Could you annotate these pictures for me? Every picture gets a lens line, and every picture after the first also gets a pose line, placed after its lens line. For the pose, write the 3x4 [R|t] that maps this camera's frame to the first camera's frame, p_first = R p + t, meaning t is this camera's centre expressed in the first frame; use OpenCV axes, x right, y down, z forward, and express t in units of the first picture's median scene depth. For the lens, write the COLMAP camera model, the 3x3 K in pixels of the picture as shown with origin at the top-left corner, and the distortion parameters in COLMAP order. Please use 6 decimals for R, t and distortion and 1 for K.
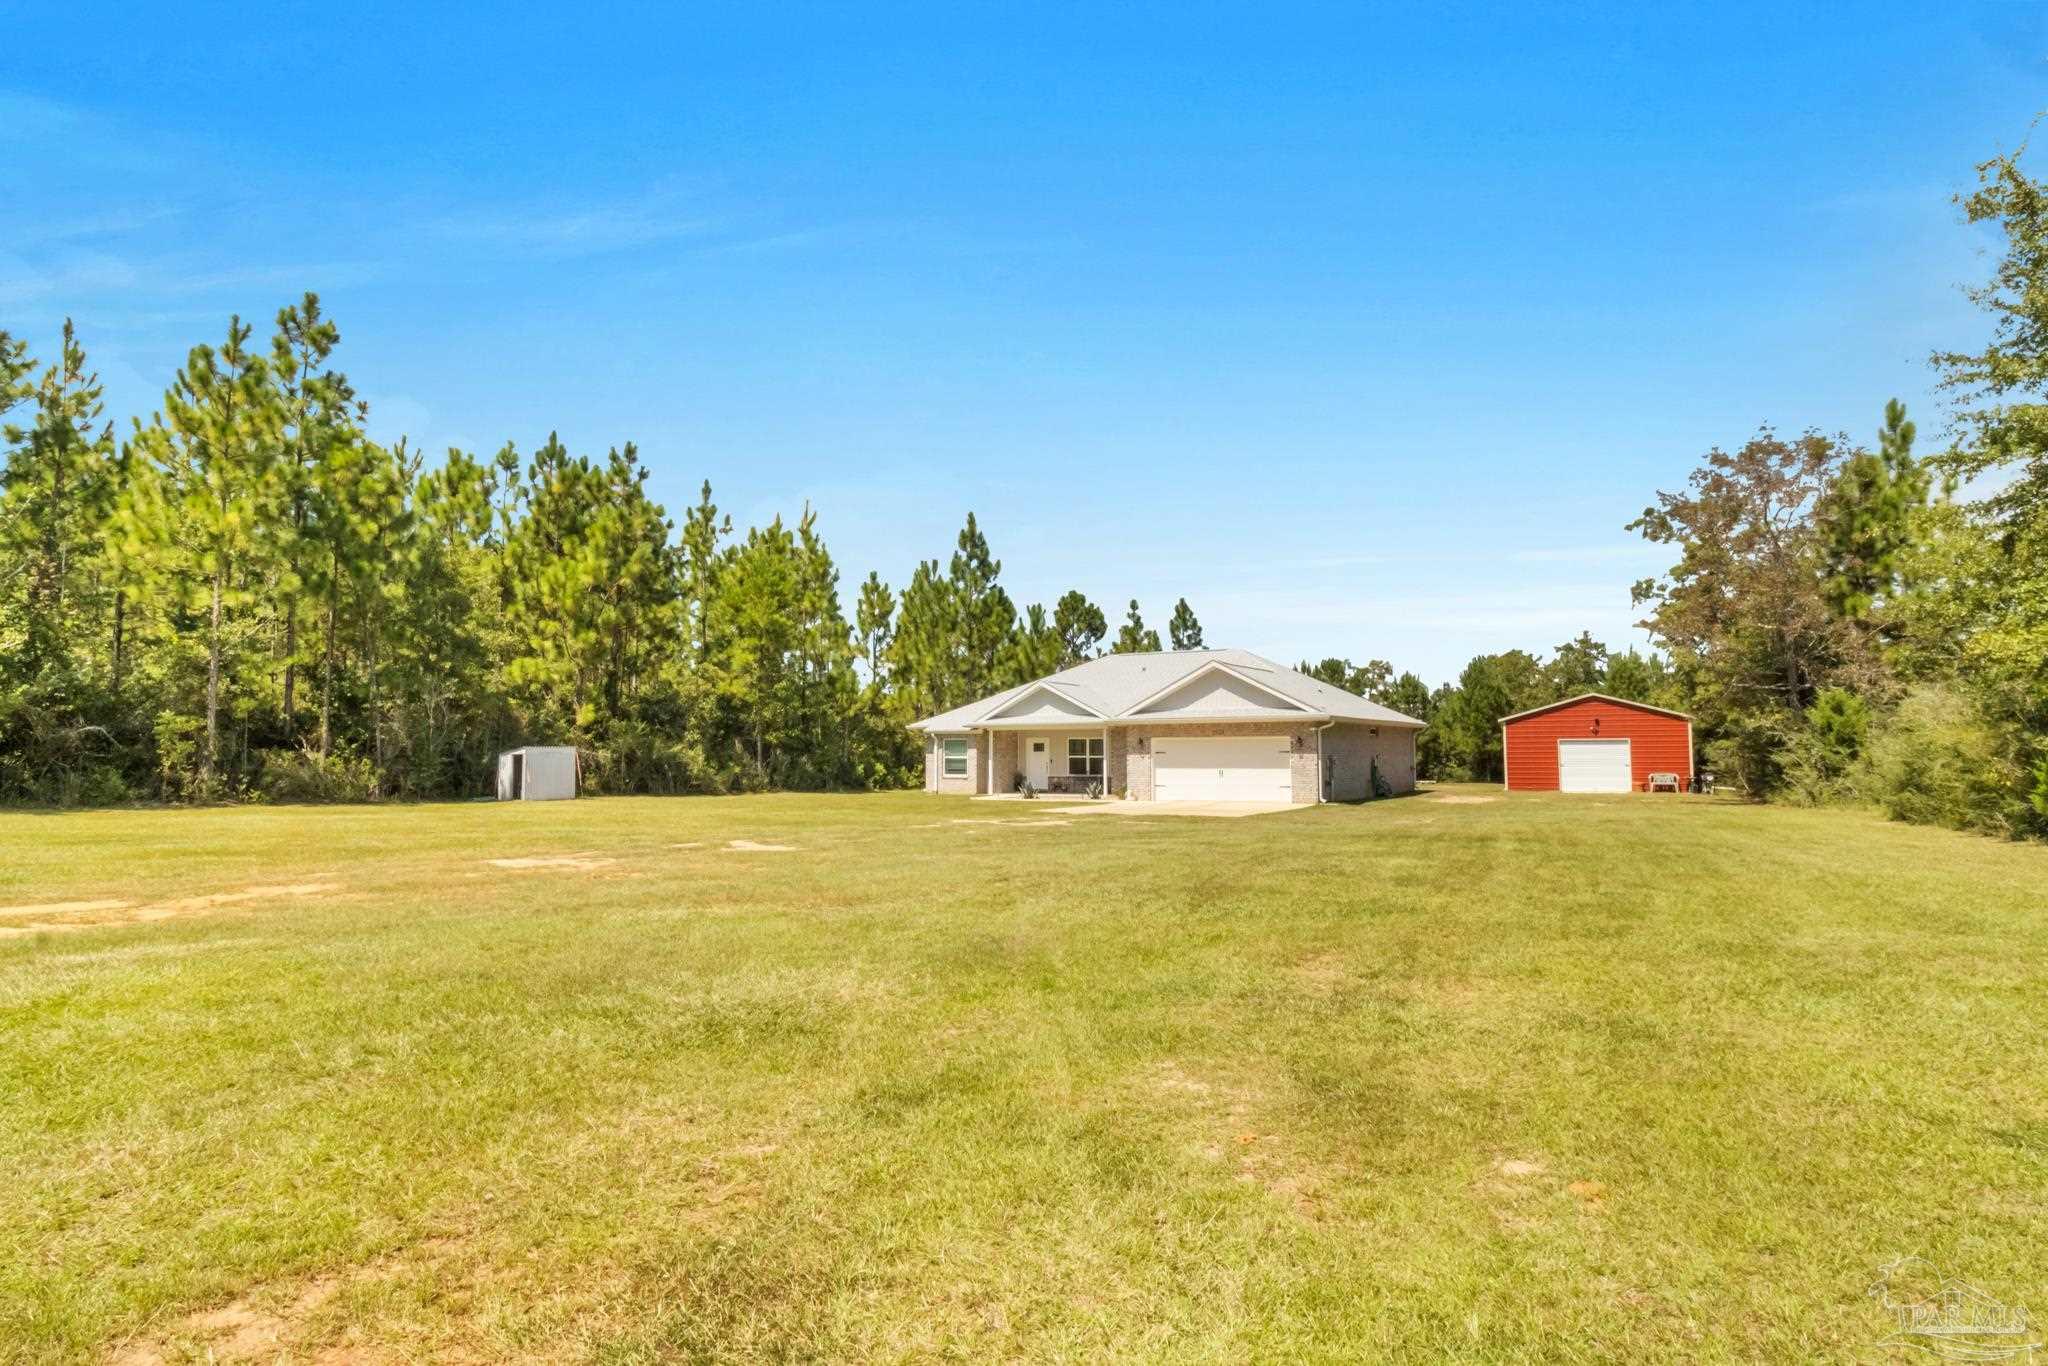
lens RADIAL K [[1162.6, 0, 1049.1], [0, 1162.6, 686.5], [0, 0, 1]] dist [0.001296, 0.000525]
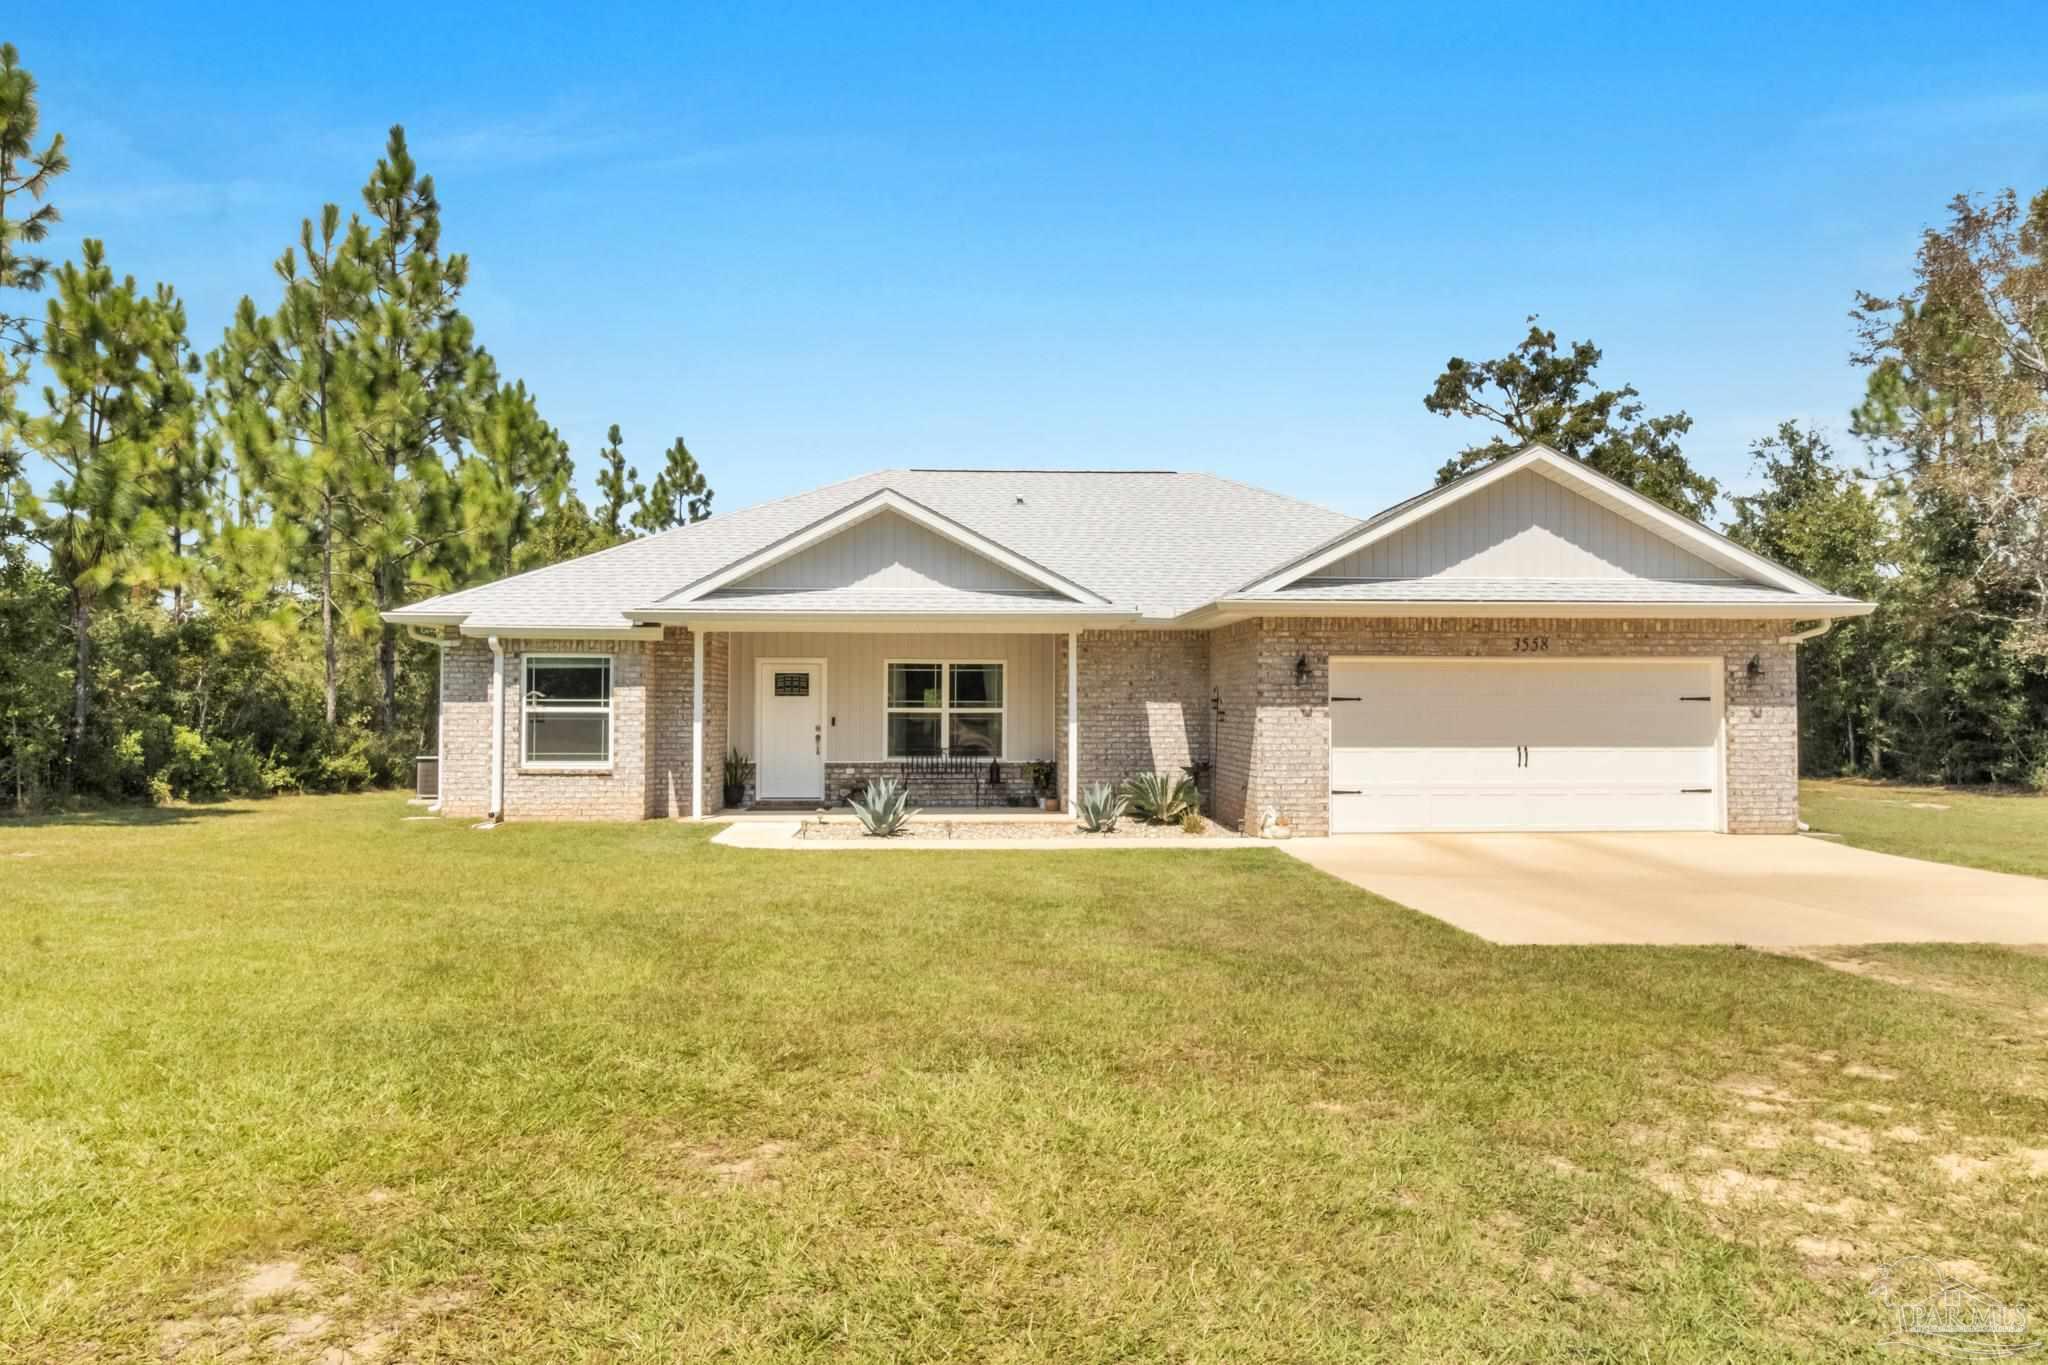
lens RADIAL K [[1360.5, 0, 1021.7], [0, 1360.5, 682.9], [0, 0, 1]] dist [-0.001042, 0.003828]
pose [[0.844197, 0.016819, 0.535770, -0.179602], [-0.036419, 0.998998, 0.026022, 0.038366], [-0.534795, -0.041480, 0.843963, 0.603740]]
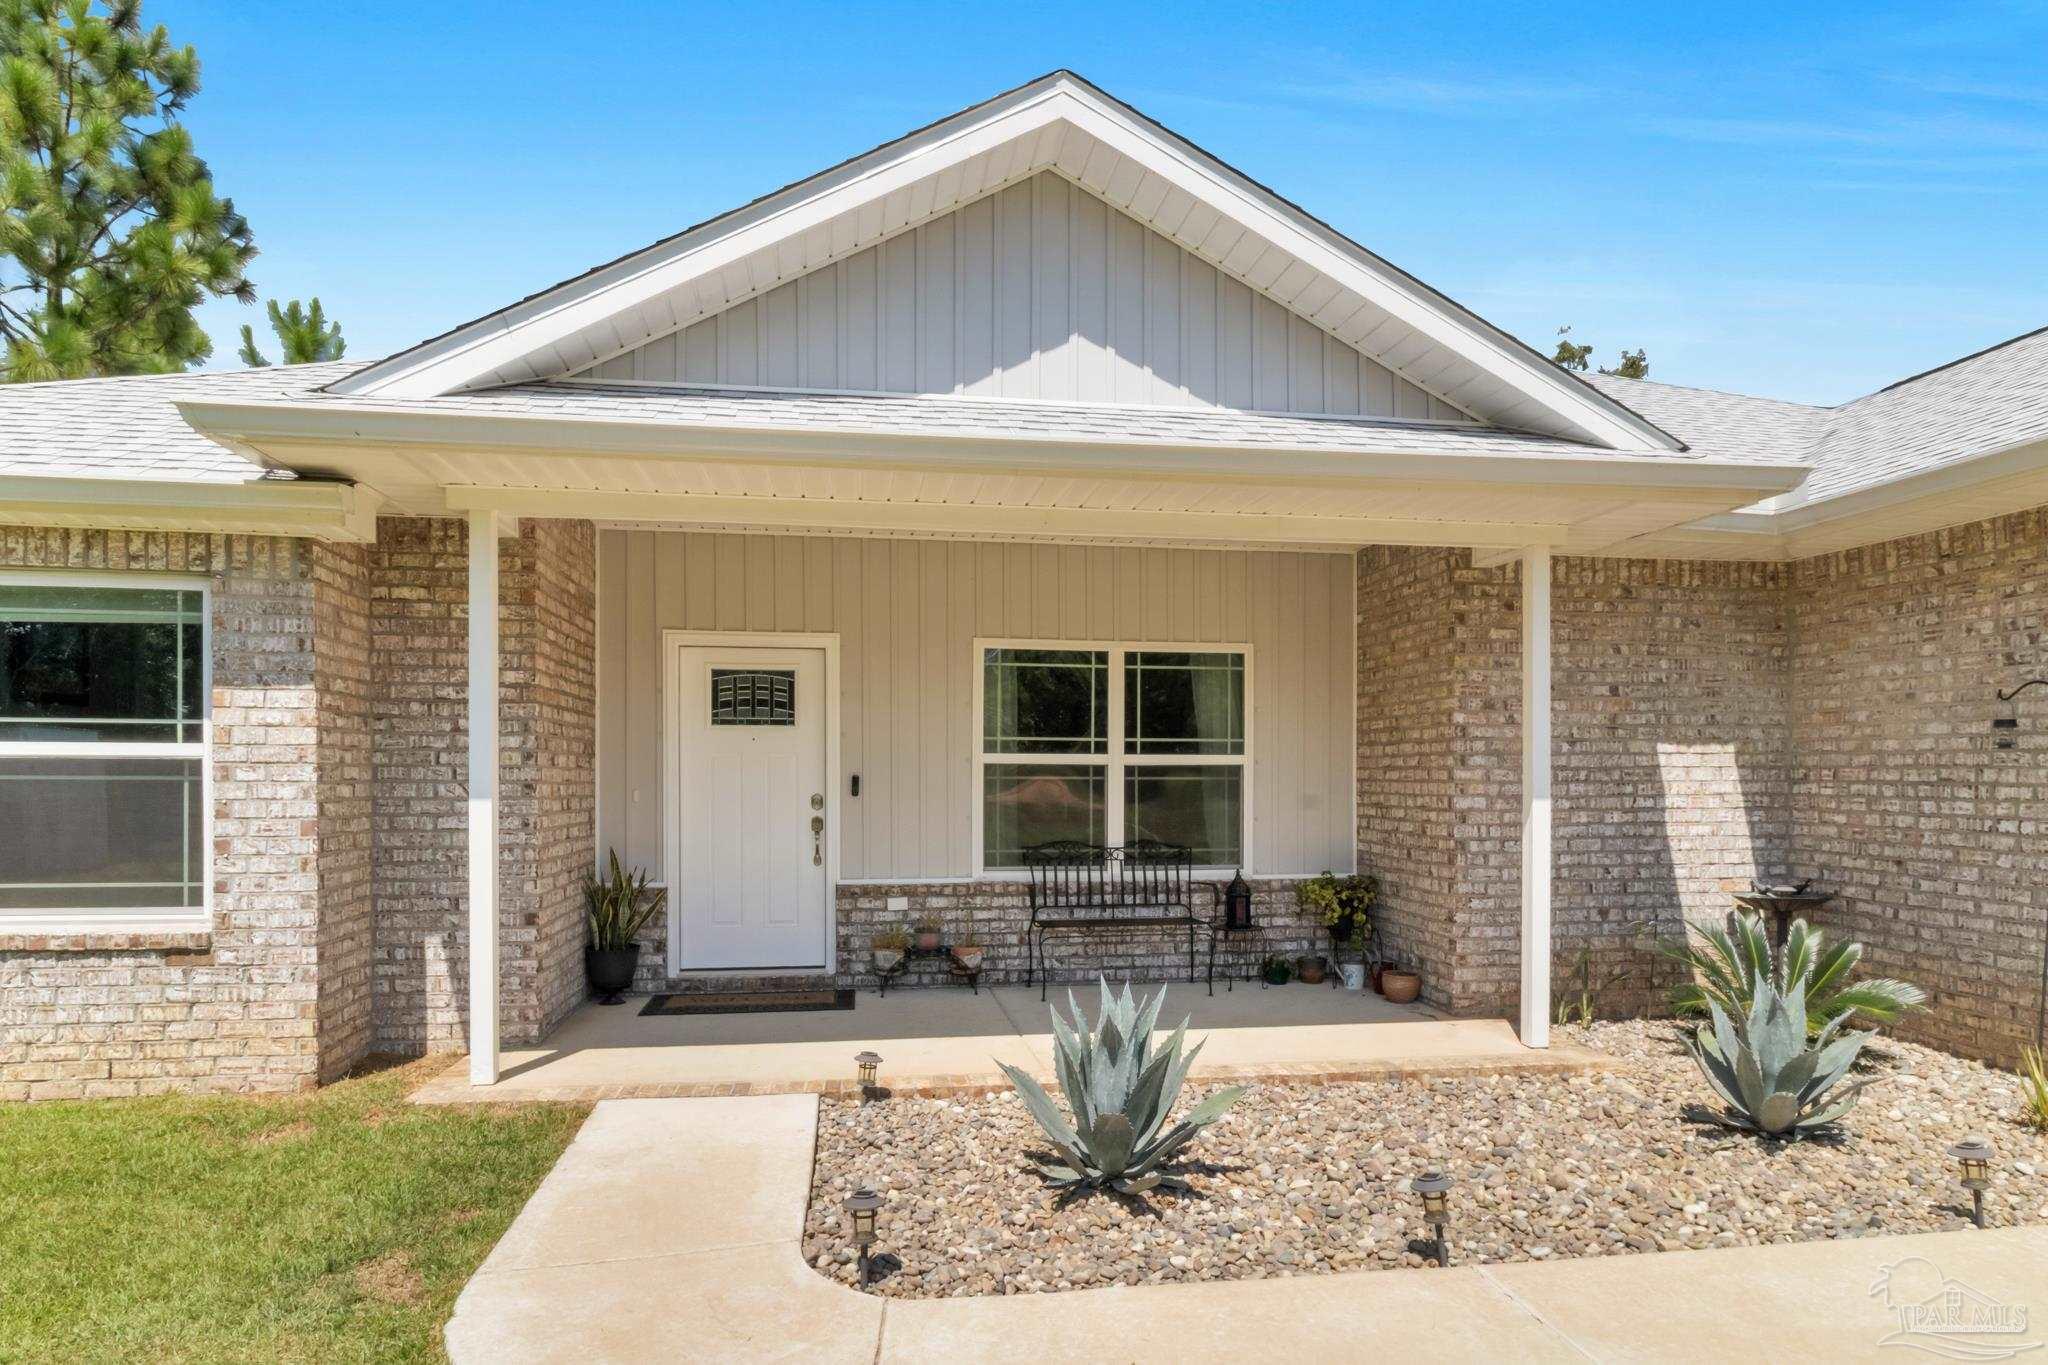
lens RADIAL K [[1162.6, 0, 1031.5], [0, 1162.6, 791.6], [0, 0, 1]] dist [0.001296, 0.000525]
pose [[0.779477, -0.002547, 0.626425, -0.077065], [-0.040562, 0.997688, 0.054529, 0.055425], [-0.625116, -0.067913, 0.777572, 0.864924]]
